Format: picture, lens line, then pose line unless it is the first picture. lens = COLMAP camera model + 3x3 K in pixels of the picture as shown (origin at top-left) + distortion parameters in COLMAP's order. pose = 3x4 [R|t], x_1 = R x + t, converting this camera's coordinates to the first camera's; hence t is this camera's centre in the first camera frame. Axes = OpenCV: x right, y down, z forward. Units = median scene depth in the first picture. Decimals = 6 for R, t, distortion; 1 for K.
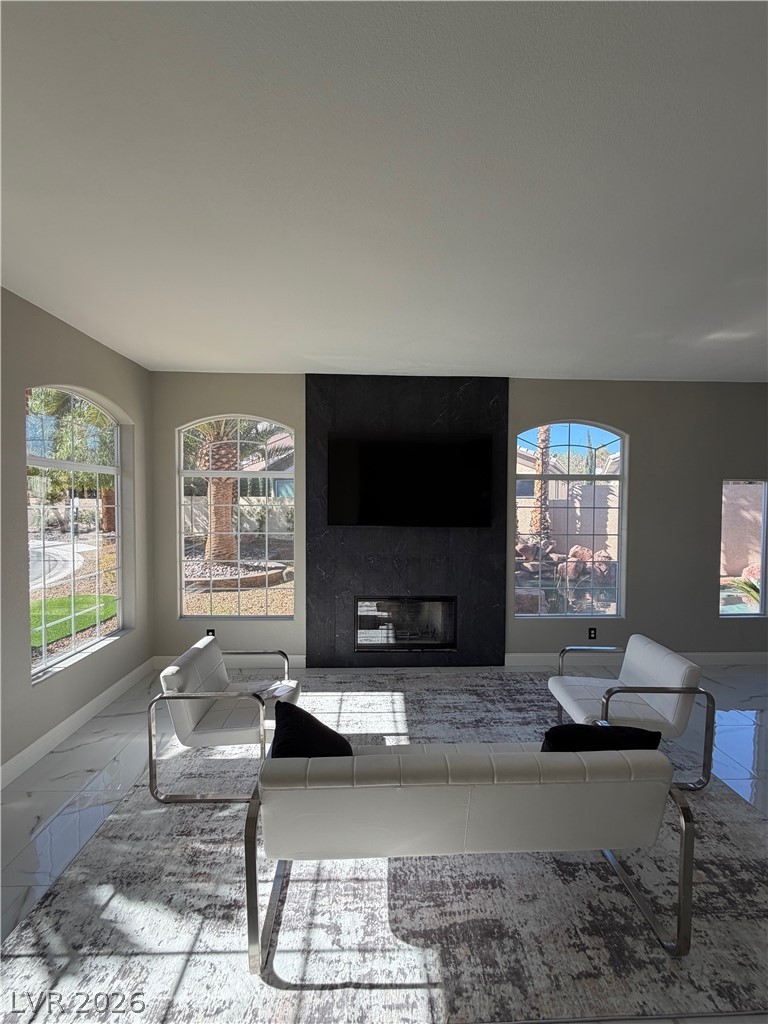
lens RADIAL K [[407.1, 0, 386.1], [0, 407.1, 510.8], [0, 0, 1]] dist [0.000727, 0.000324]
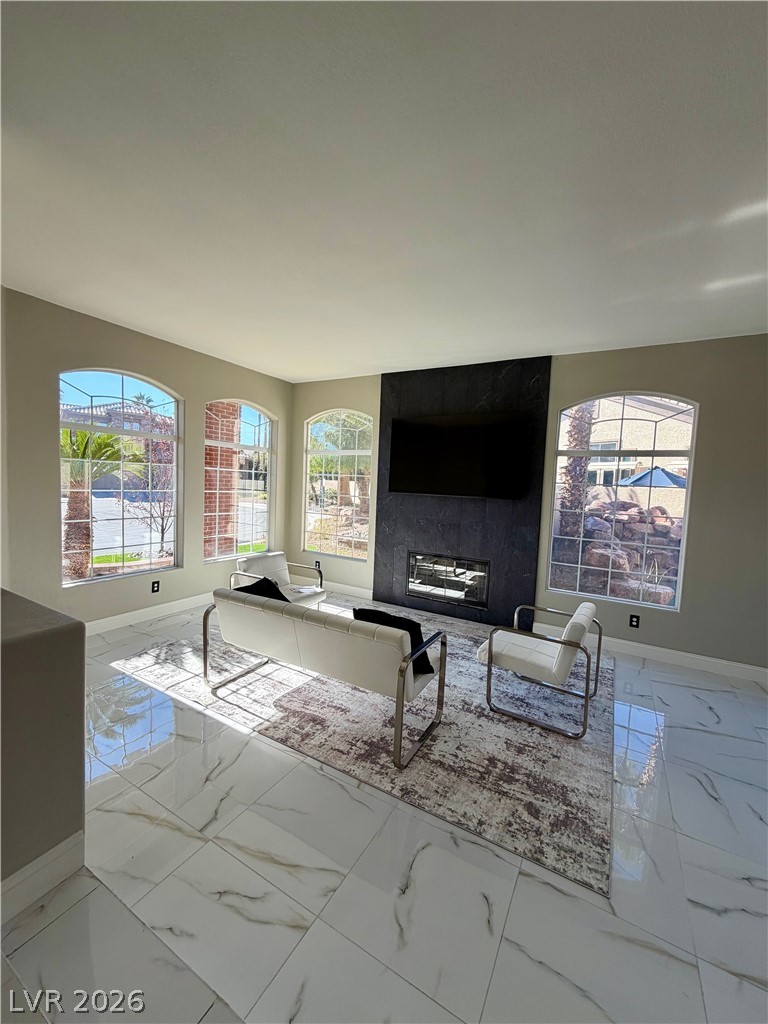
lens RADIAL K [[407.1, 0, 386.1], [0, 407.1, 510.8], [0, 0, 1]] dist [0.000727, 0.000324]
pose [[0.849347, 0.066846, -0.523584, 0.533732], [-0.054741, 0.997755, 0.038583, 0.047624], [0.524988, -0.004109, 0.851100, -0.097904]]
